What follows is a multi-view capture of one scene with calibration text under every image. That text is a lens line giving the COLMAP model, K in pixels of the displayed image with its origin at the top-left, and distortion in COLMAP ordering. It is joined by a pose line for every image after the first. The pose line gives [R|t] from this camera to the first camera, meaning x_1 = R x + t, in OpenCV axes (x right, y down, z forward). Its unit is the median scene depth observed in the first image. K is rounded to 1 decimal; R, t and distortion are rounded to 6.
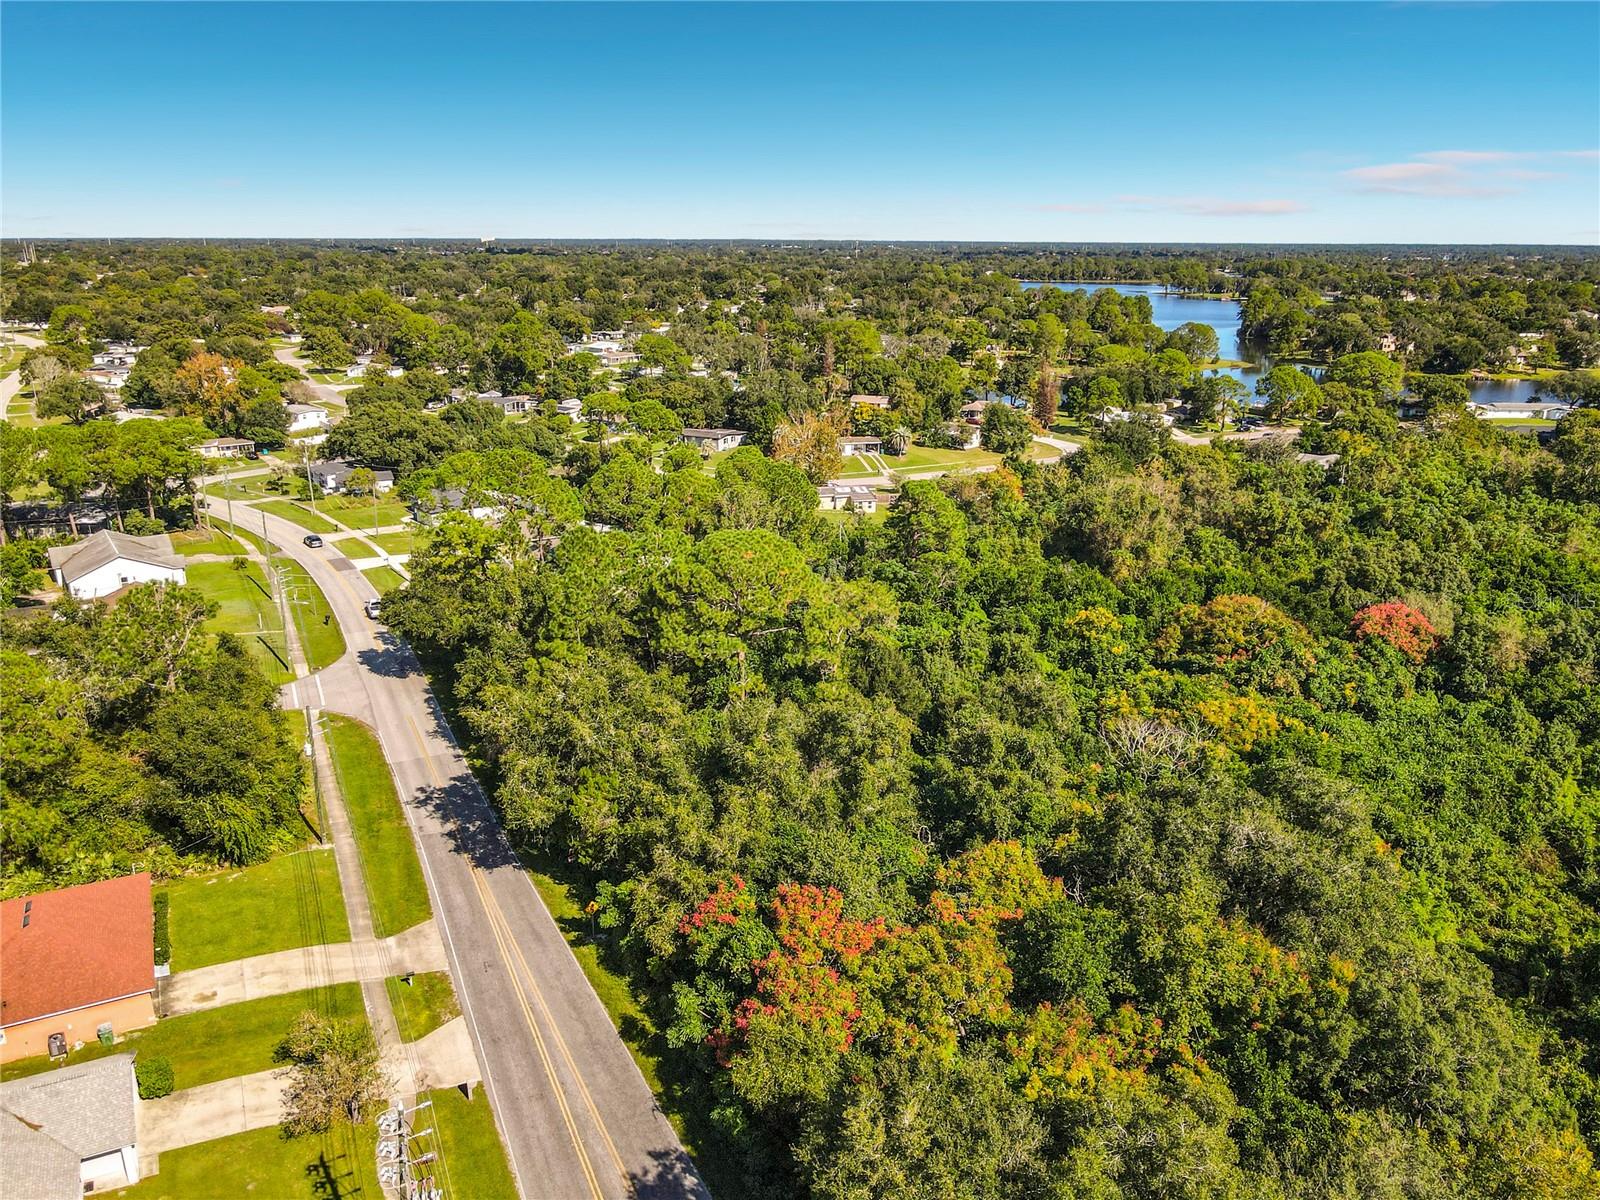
lens RADIAL K [[1196.1, 0, 803.5], [0, 1196.1, 593.3], [0, 0, 1]] dist [-0.044791, 0.093345]
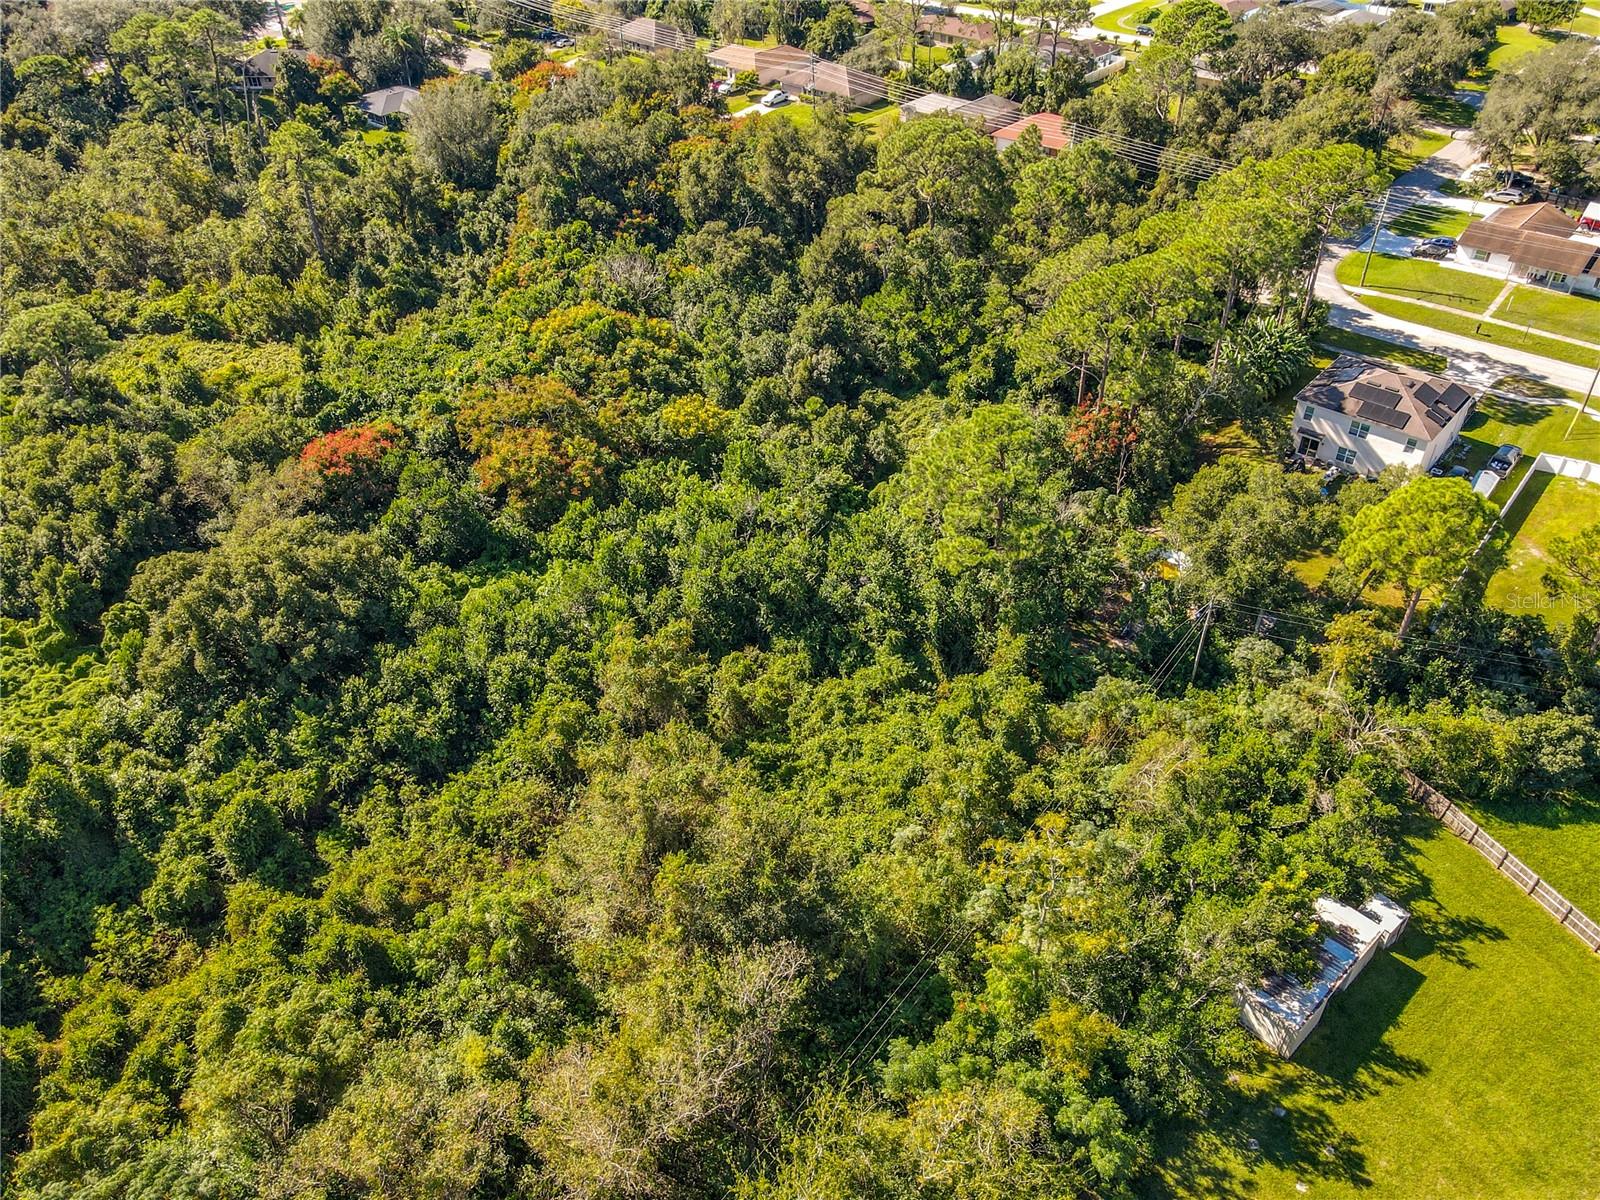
lens RADIAL K [[1161.3, 0, 810.7], [0, 1161.3, 607.2], [0, 0, 1]] dist [0.032917, 0.006924]
pose [[-0.922515, 0.241319, -0.301215, 0.486386], [-0.108882, 0.586014, 0.802952, -0.617398], [0.370284, 0.773533, -0.514332, 1.664188]]
